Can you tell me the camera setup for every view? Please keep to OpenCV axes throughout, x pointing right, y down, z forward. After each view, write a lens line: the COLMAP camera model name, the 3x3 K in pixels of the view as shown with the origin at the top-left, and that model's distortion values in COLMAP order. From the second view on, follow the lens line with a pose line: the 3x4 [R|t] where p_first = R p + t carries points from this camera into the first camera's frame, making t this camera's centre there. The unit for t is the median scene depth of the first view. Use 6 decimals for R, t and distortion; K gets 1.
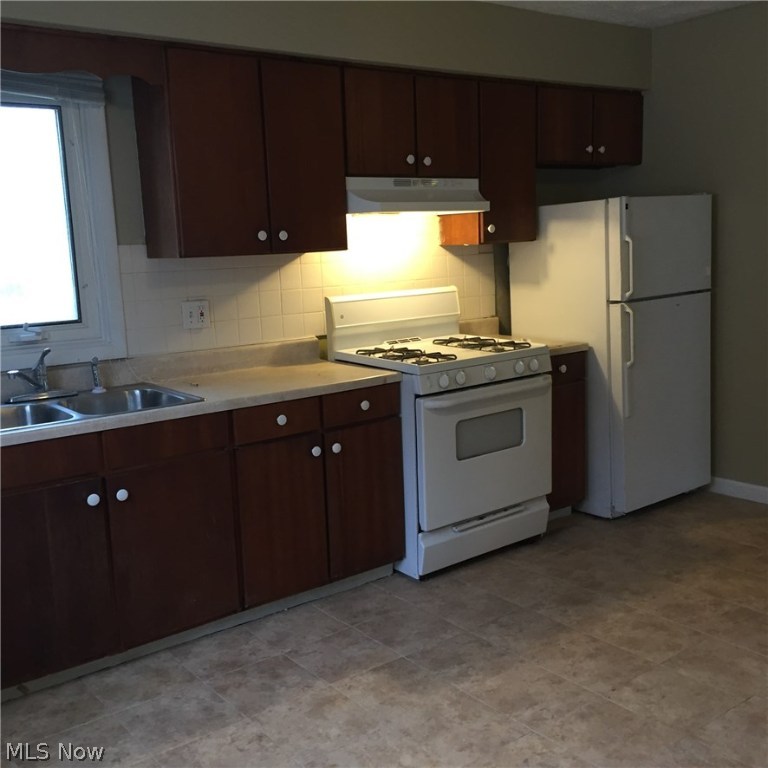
lens RADIAL K [[906.3, 0, 379.2], [0, 906.3, 384.5], [0, 0, 1]] dist [0.077478, 0.000000]
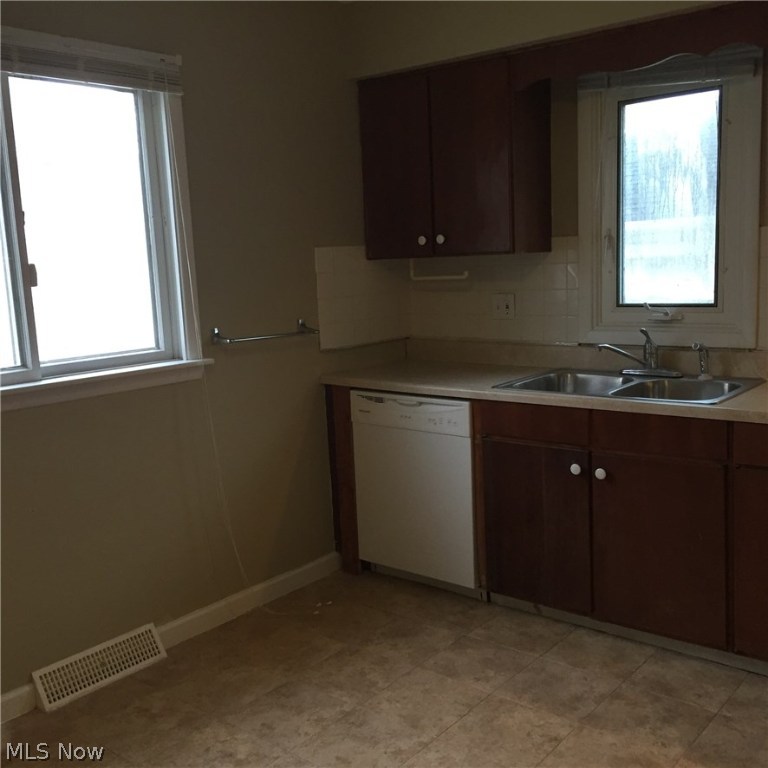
lens RADIAL K [[906.3, 0, 385.4], [0, 906.3, 382.6], [0, 0, 1]] dist [0.077478, 0.000000]
pose [[0.217967, 0.170068, -0.961024, 0.642279], [-0.119889, 0.981908, 0.146572, -0.103764], [0.968564, 0.083268, 0.234413, 0.502560]]
